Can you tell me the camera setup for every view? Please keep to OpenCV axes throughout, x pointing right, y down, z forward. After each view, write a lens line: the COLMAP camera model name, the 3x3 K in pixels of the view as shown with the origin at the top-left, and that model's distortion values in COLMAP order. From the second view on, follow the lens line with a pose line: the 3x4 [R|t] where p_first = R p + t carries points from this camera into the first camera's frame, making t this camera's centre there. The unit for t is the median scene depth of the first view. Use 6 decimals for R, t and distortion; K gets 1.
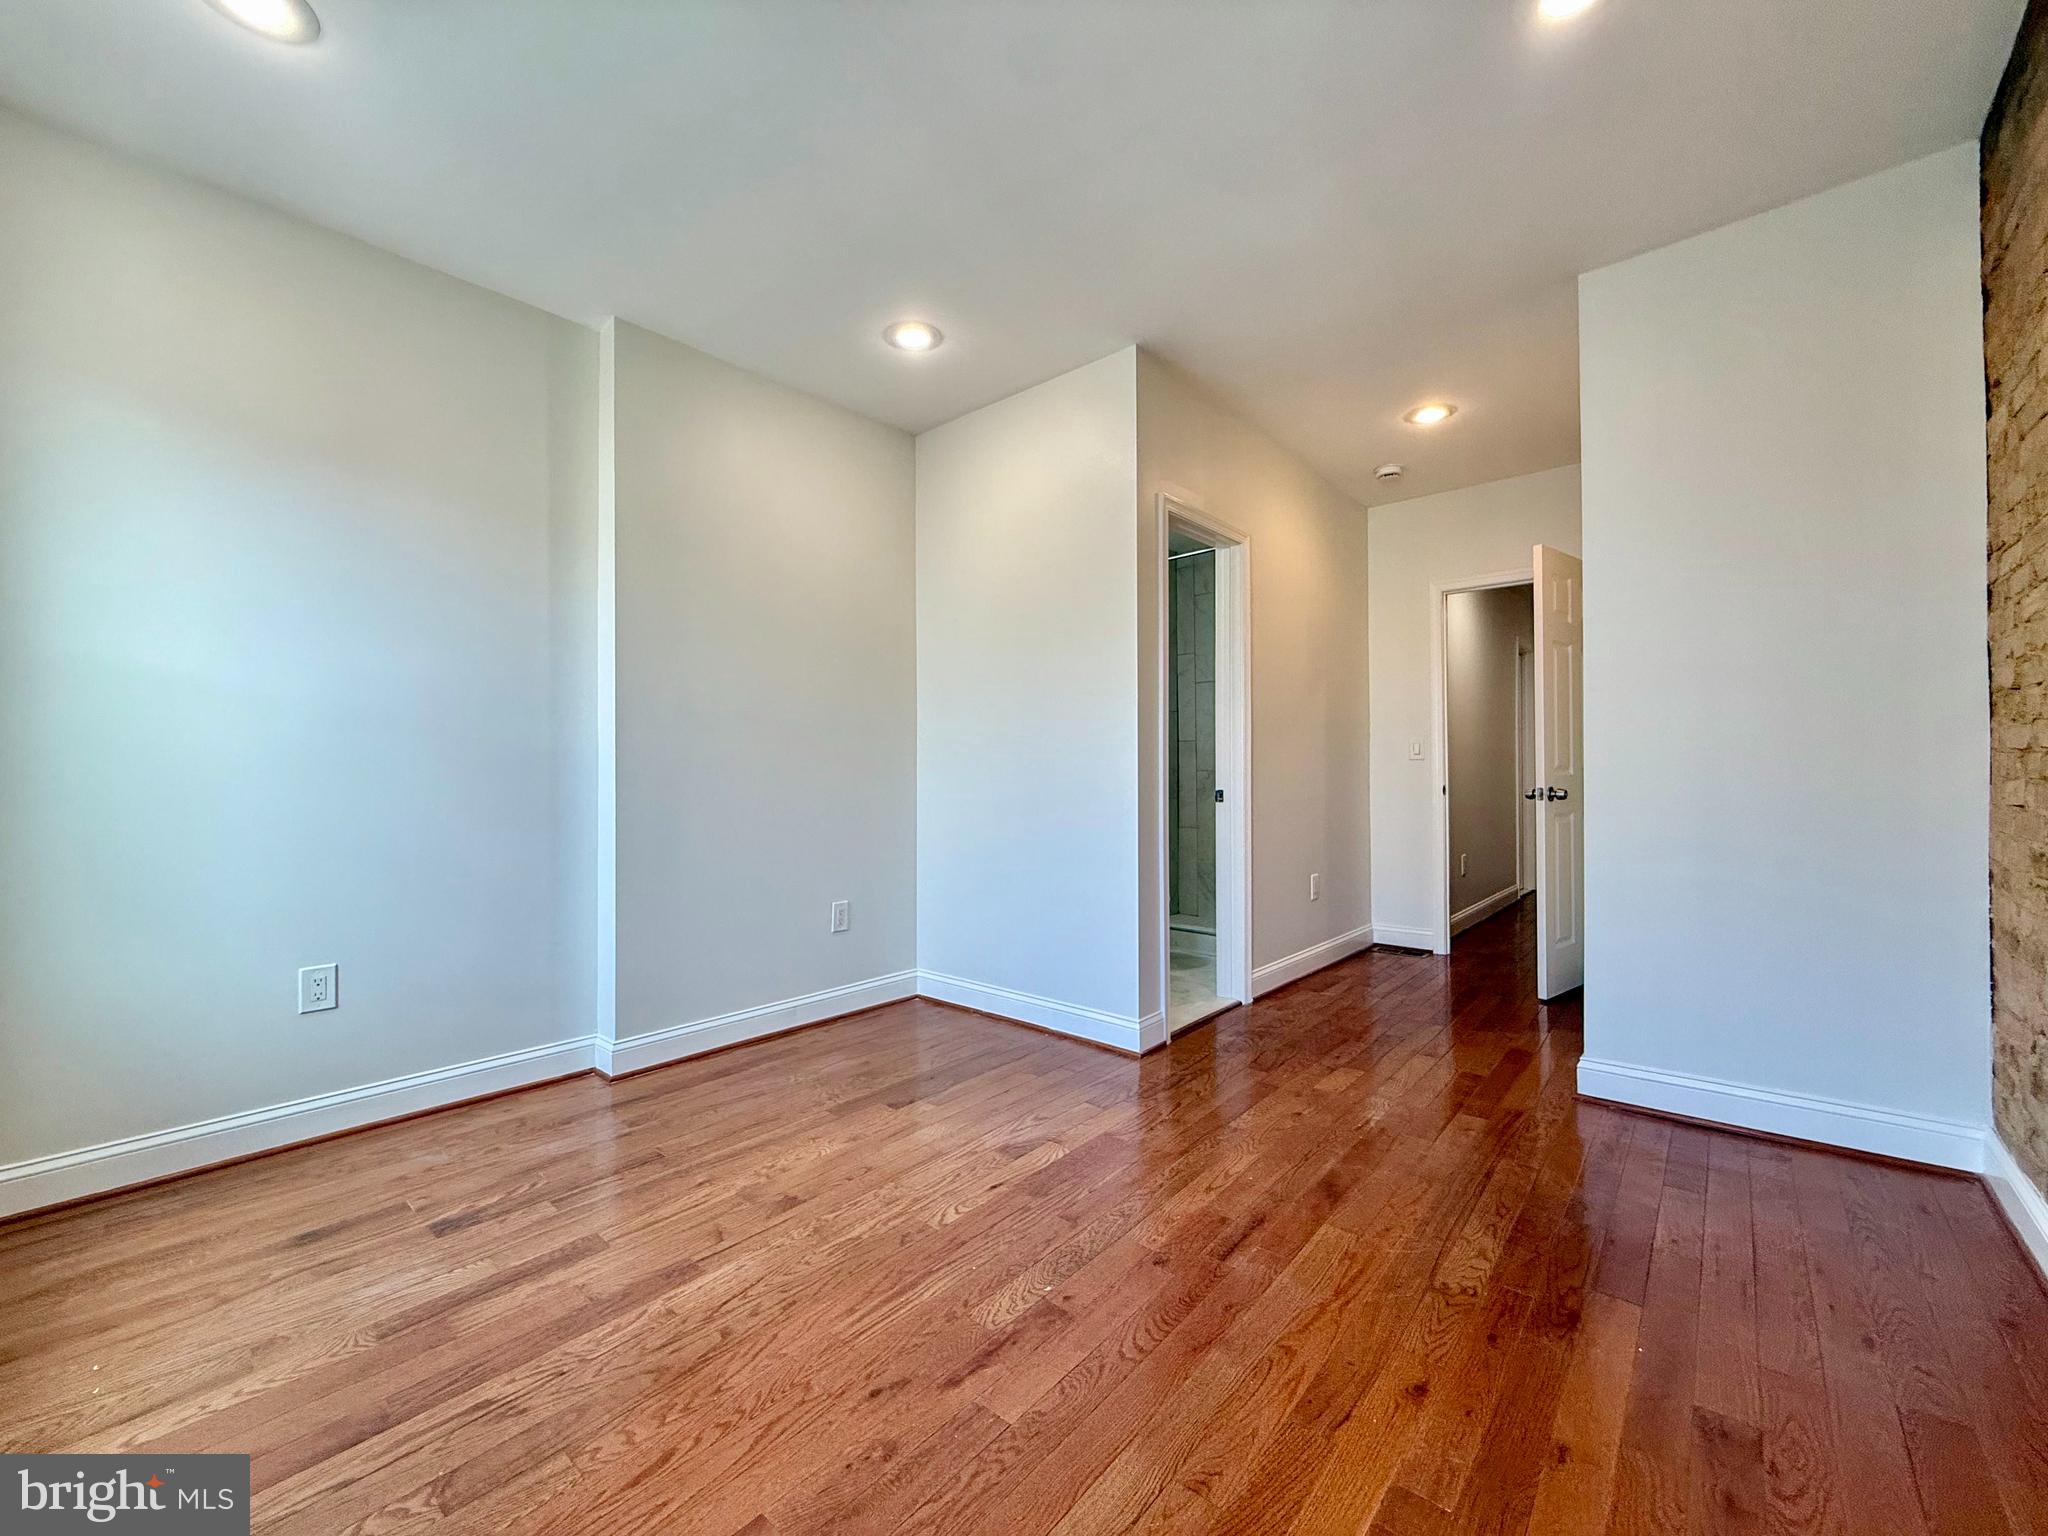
lens RADIAL K [[820.1, 0, 1018.0], [0, 820.1, 764.5], [0, 0, 1]] dist [0.001671, -0.000064]
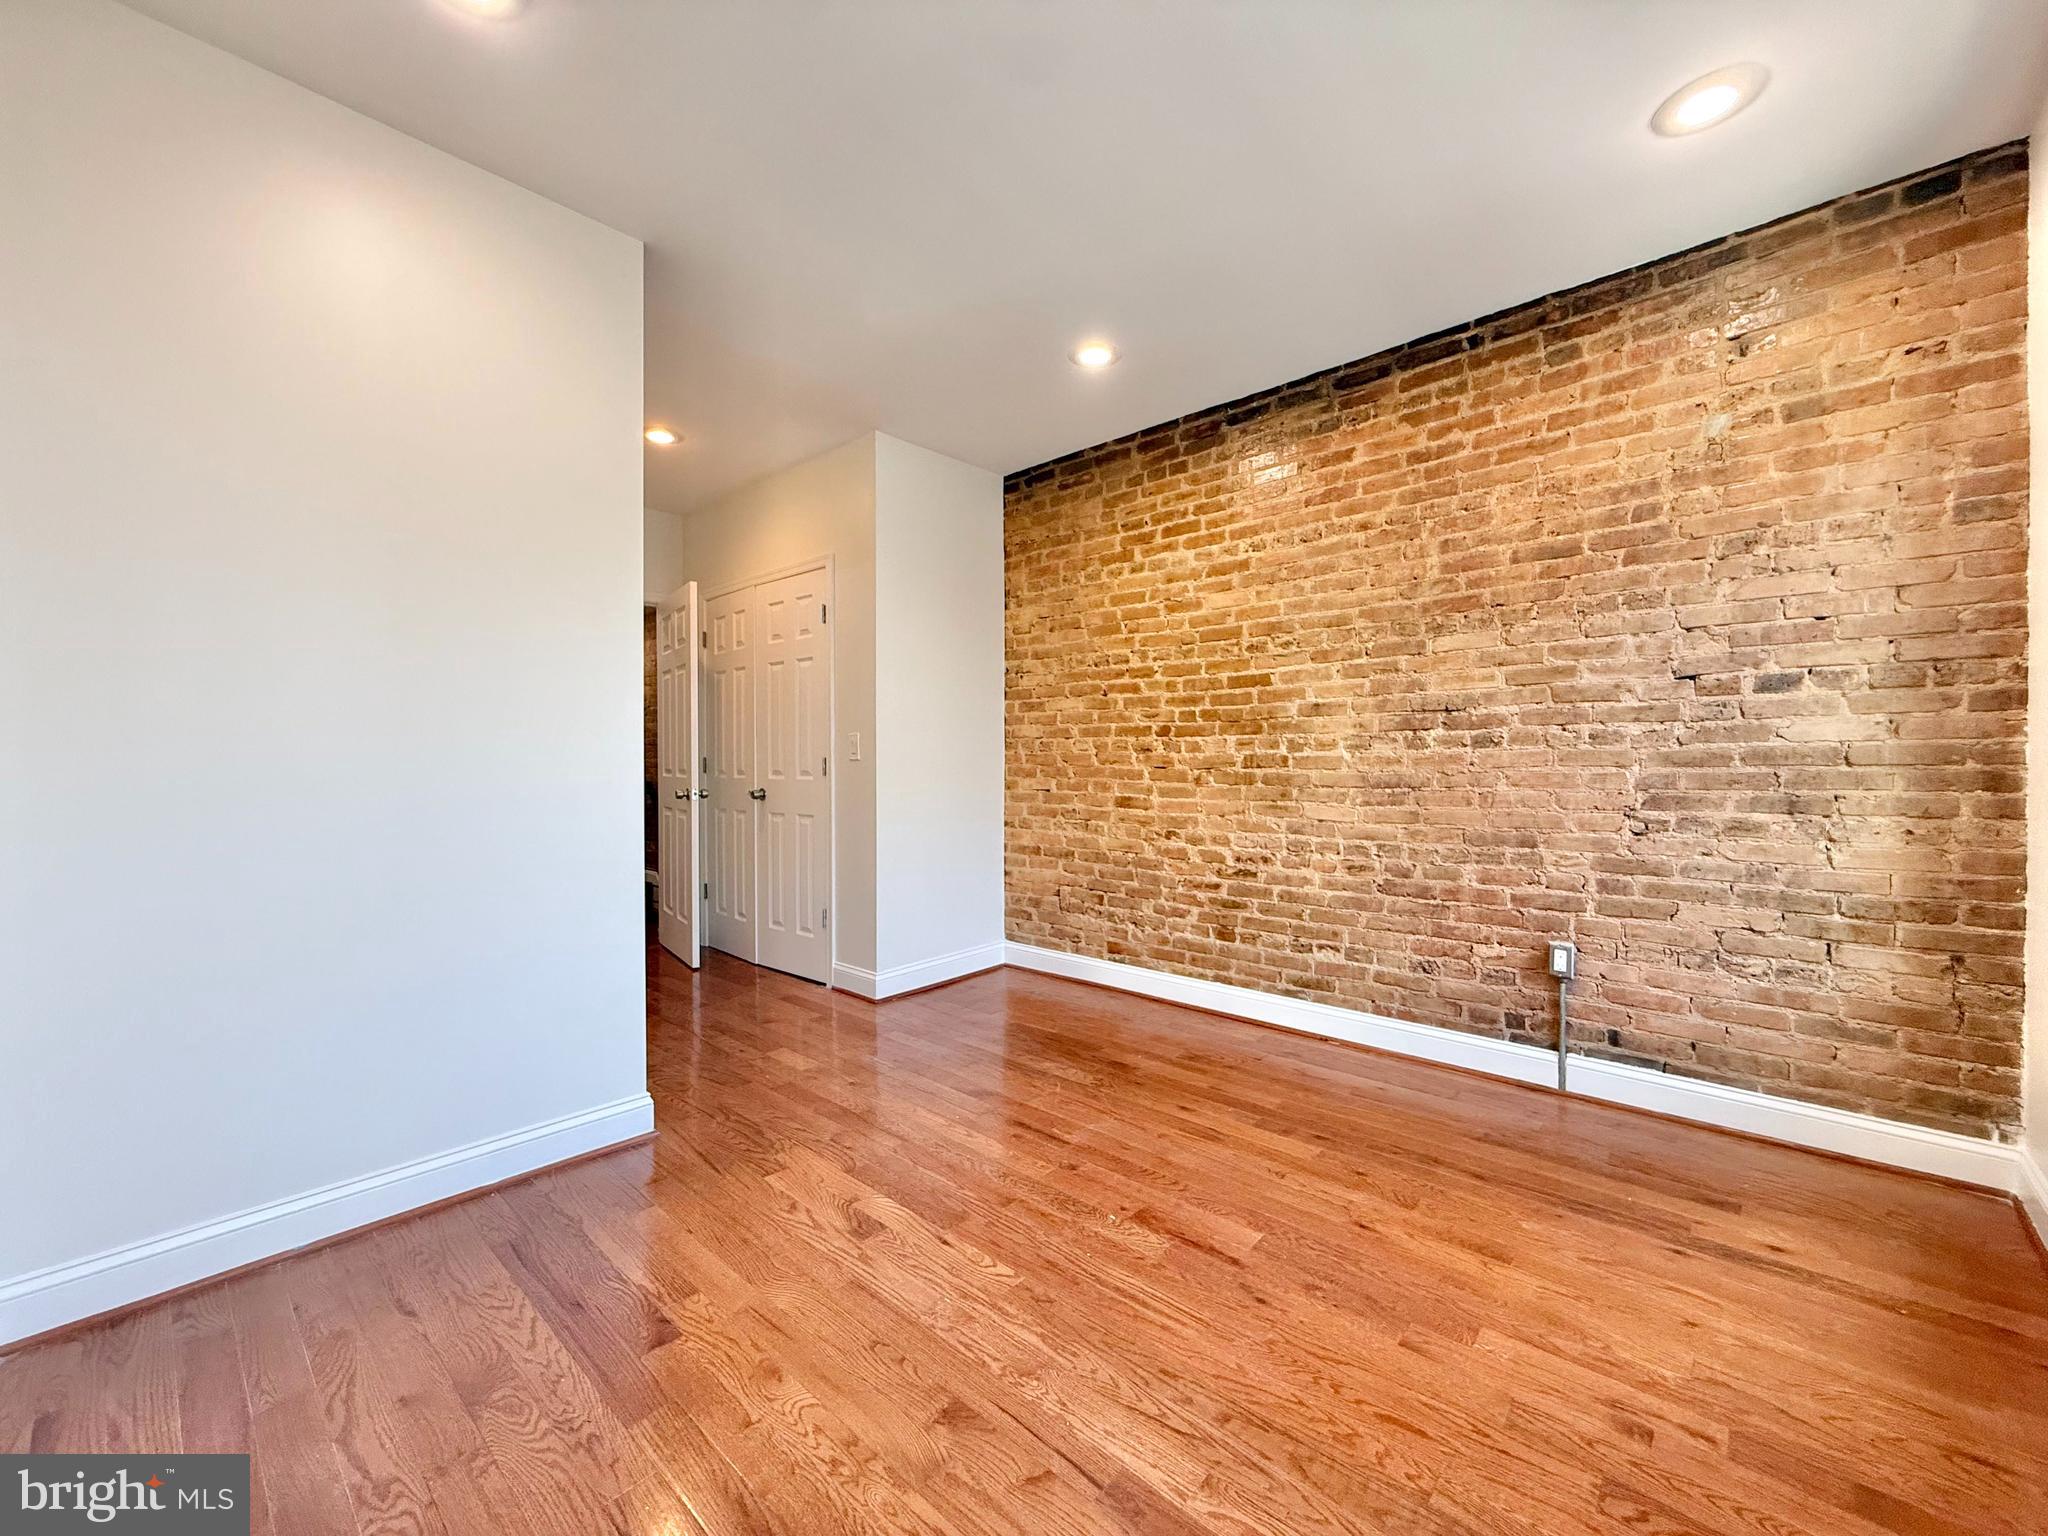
lens RADIAL K [[820.1, 0, 1018.1], [0, 820.1, 770.0], [0, 0, 1]] dist [0.001671, -0.000064]
pose [[0.017448, -0.006377, 0.999827, -1.103586], [-0.006422, 0.999958, 0.006490, -0.019635], [-0.999827, -0.006534, 0.017406, 1.067869]]
